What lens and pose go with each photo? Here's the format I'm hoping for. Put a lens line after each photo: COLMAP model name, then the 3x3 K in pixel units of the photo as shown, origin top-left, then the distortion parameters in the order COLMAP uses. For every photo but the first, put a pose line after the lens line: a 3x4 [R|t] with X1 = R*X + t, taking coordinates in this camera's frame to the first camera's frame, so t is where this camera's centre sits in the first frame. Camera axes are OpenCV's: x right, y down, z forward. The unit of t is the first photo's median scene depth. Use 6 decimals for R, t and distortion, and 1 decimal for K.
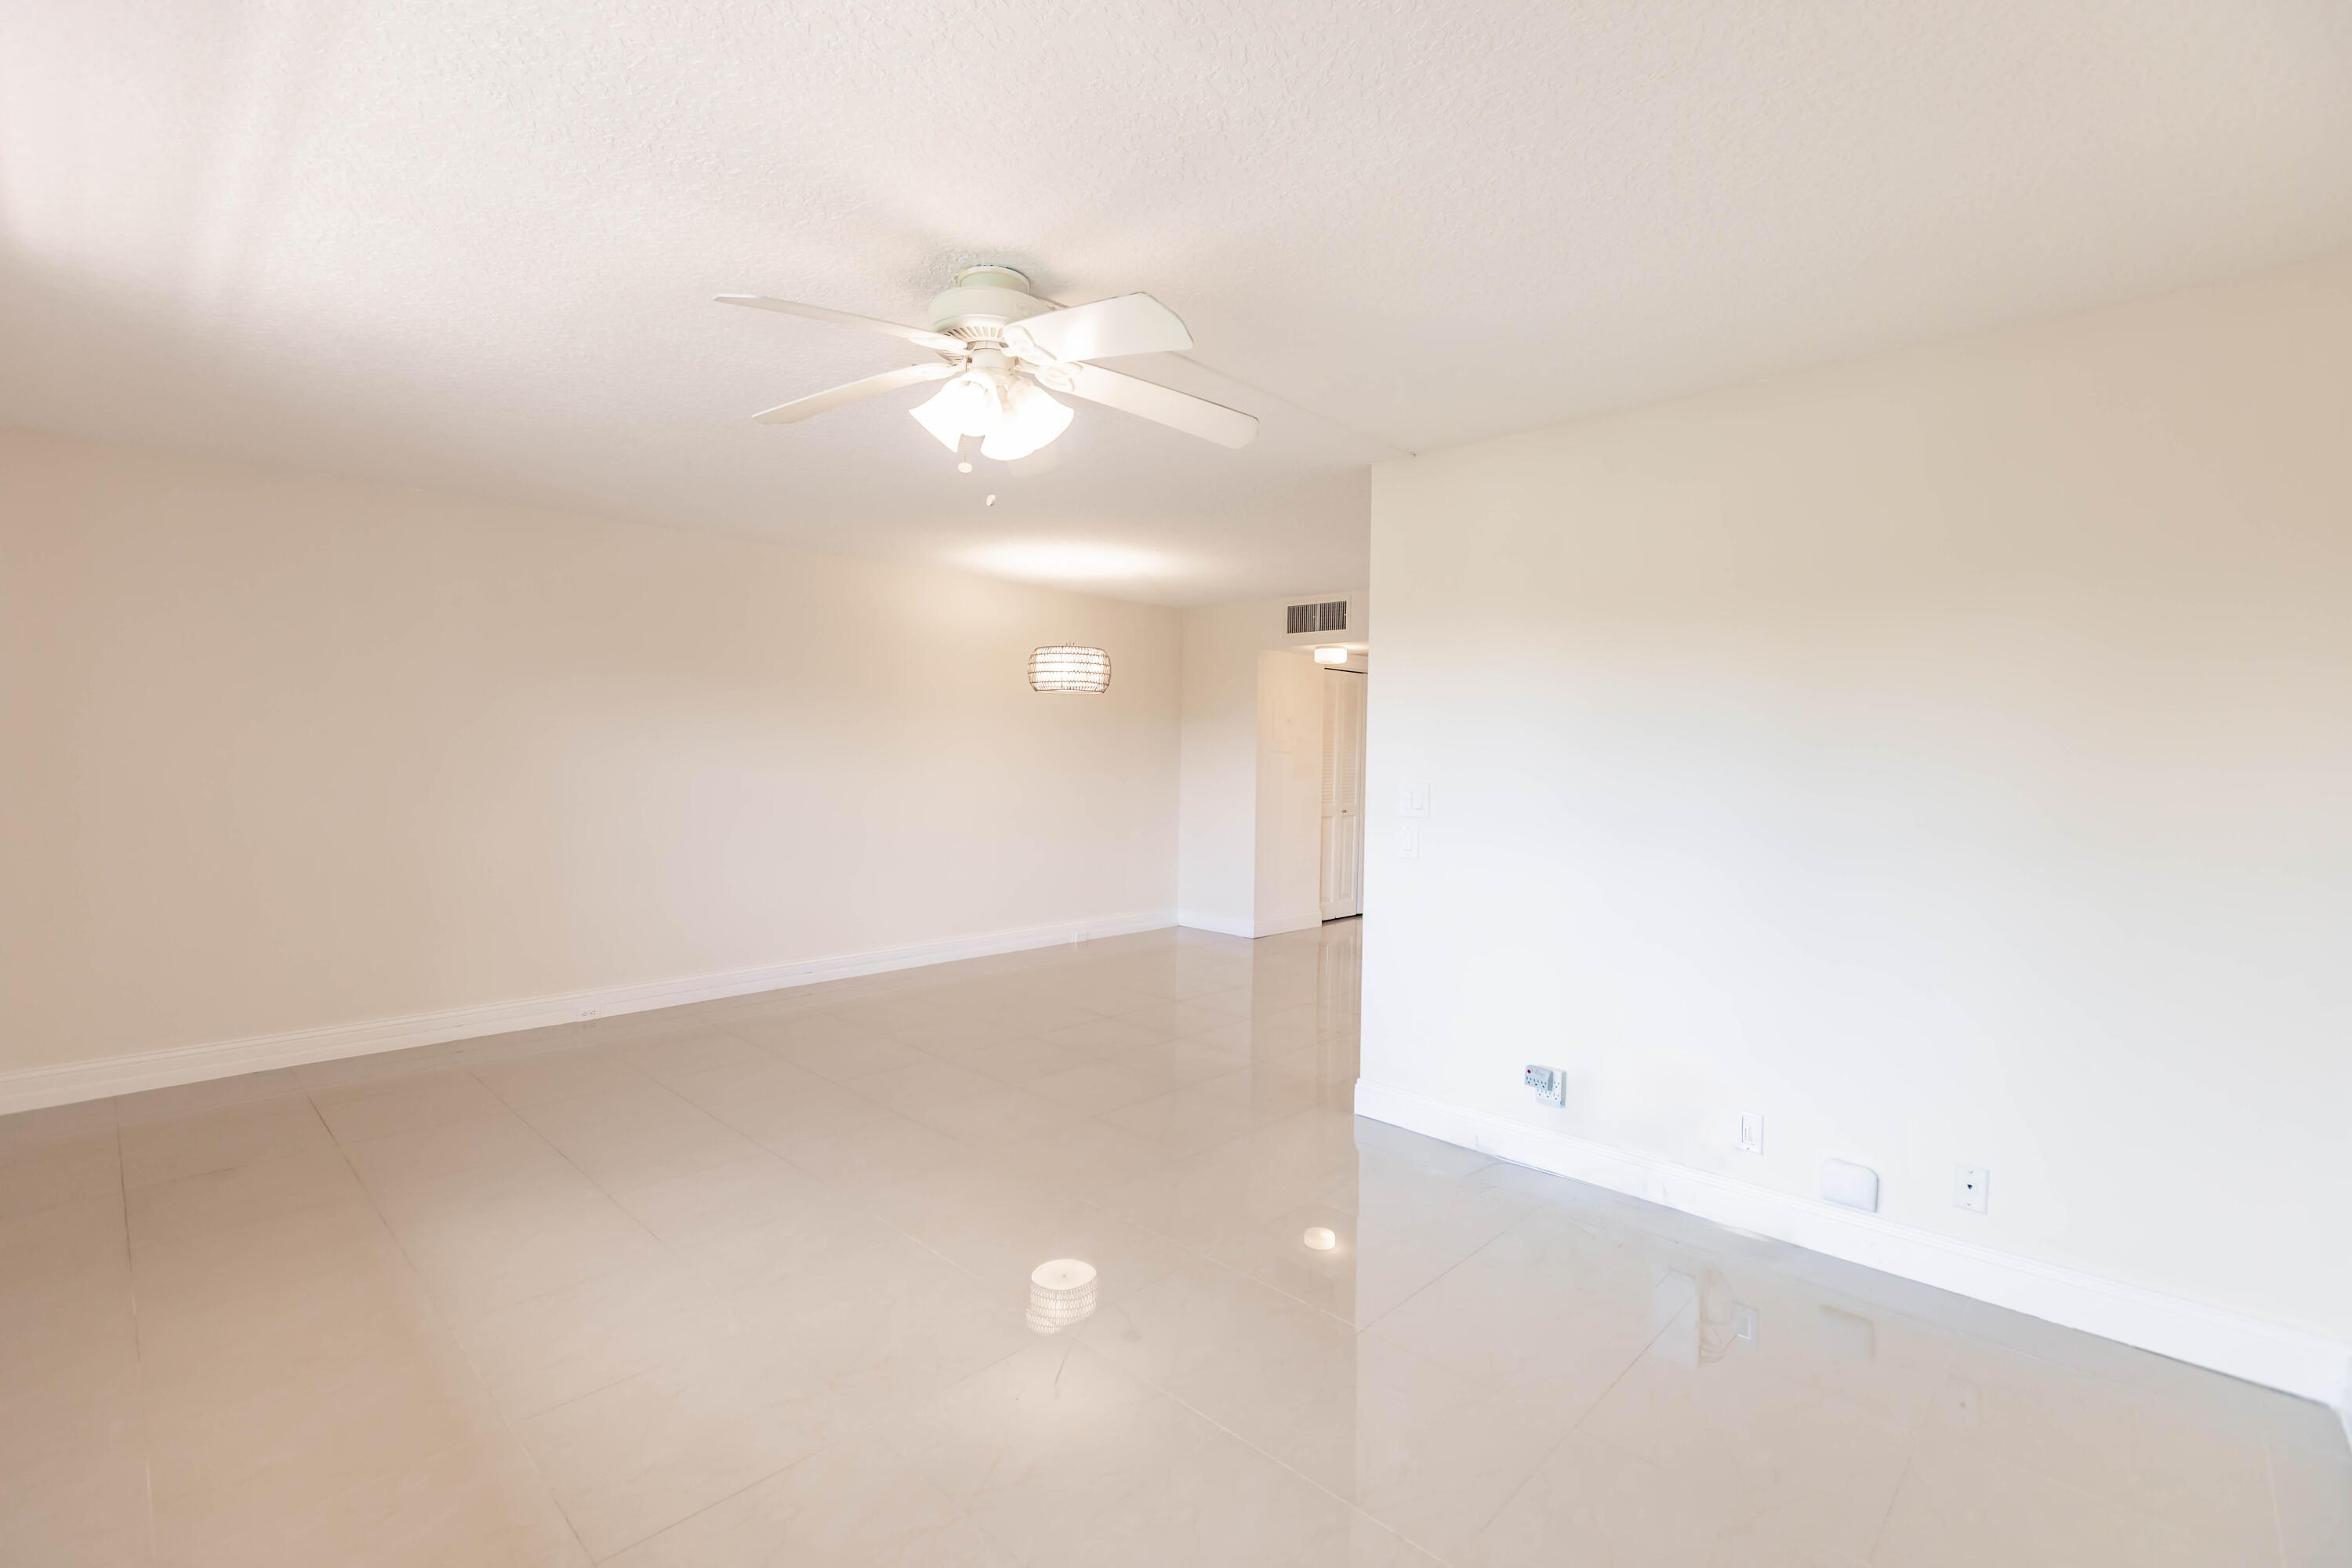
lens RADIAL K [[1034.7, 0, 1181.0], [0, 1034.7, 783.0], [0, 0, 1]] dist [0.000369, -0.000031]
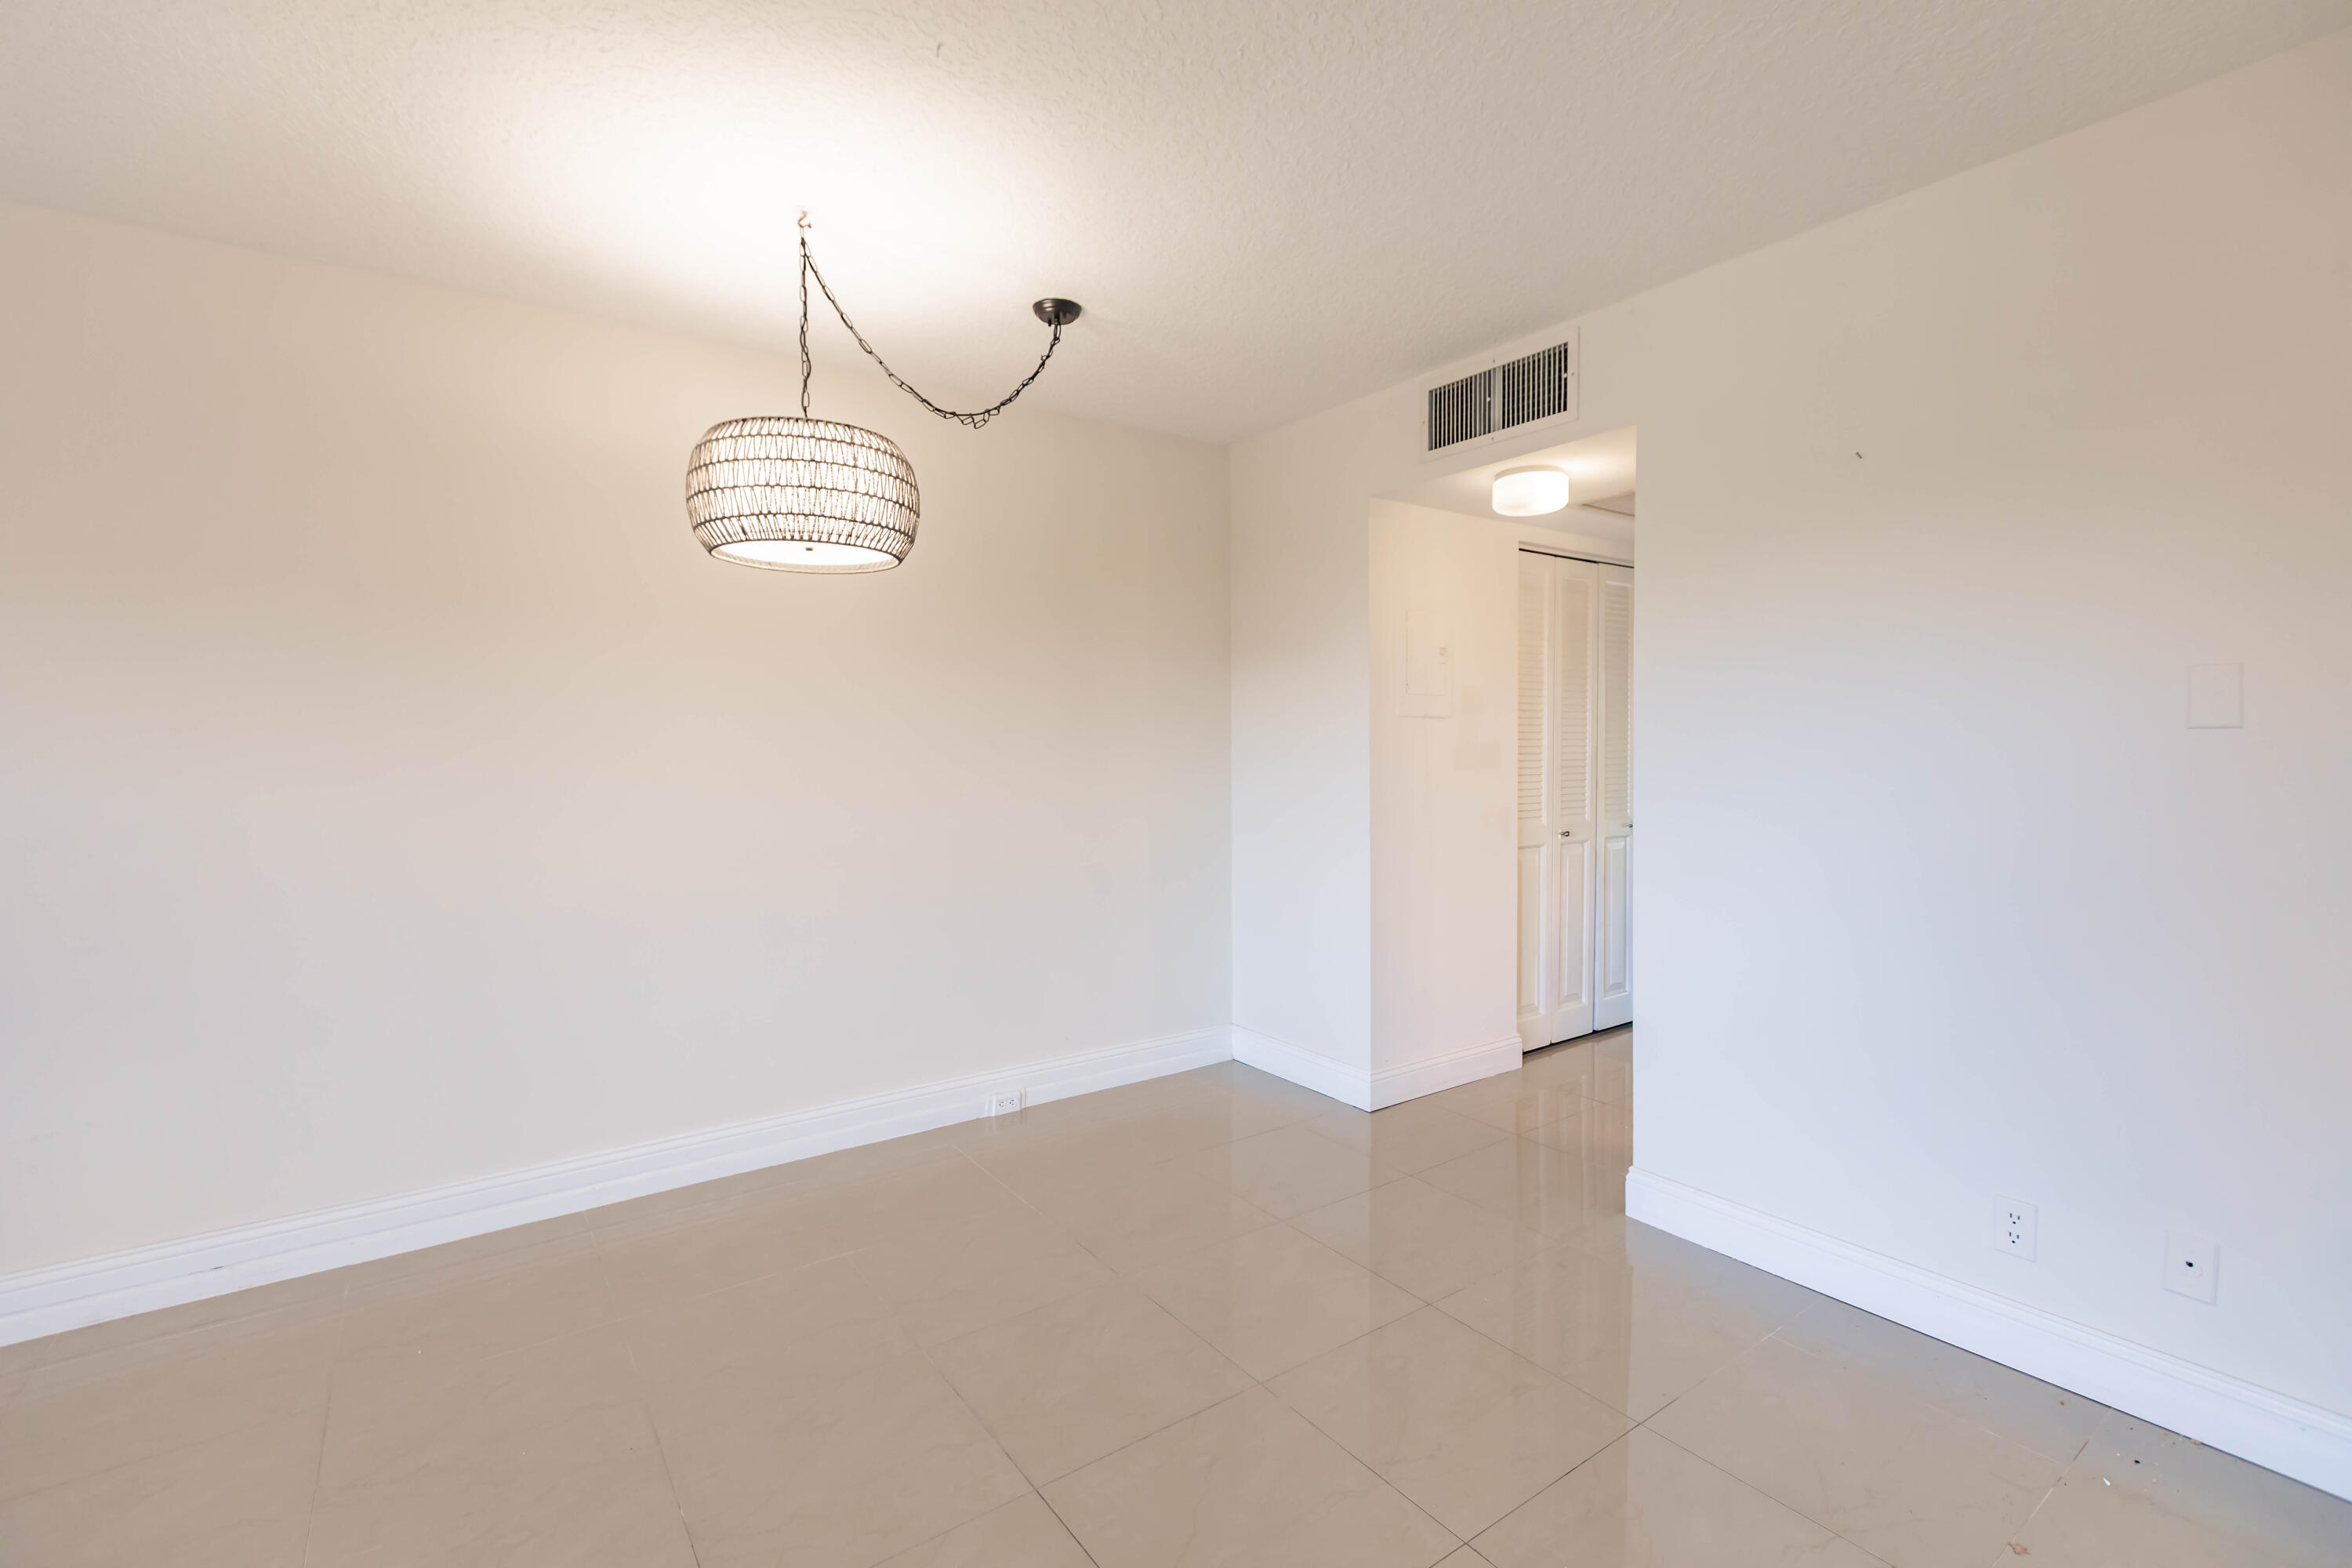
lens RADIAL K [[1034.7, 0, 1165.9], [0, 1034.7, 782.2], [0, 0, 1]] dist [0.000369, -0.000031]
pose [[0.980030, -0.019006, -0.197939, 0.074305], [0.019447, 0.999811, 0.000284, -0.002323], [0.197897, -0.004128, 0.980214, 0.516947]]
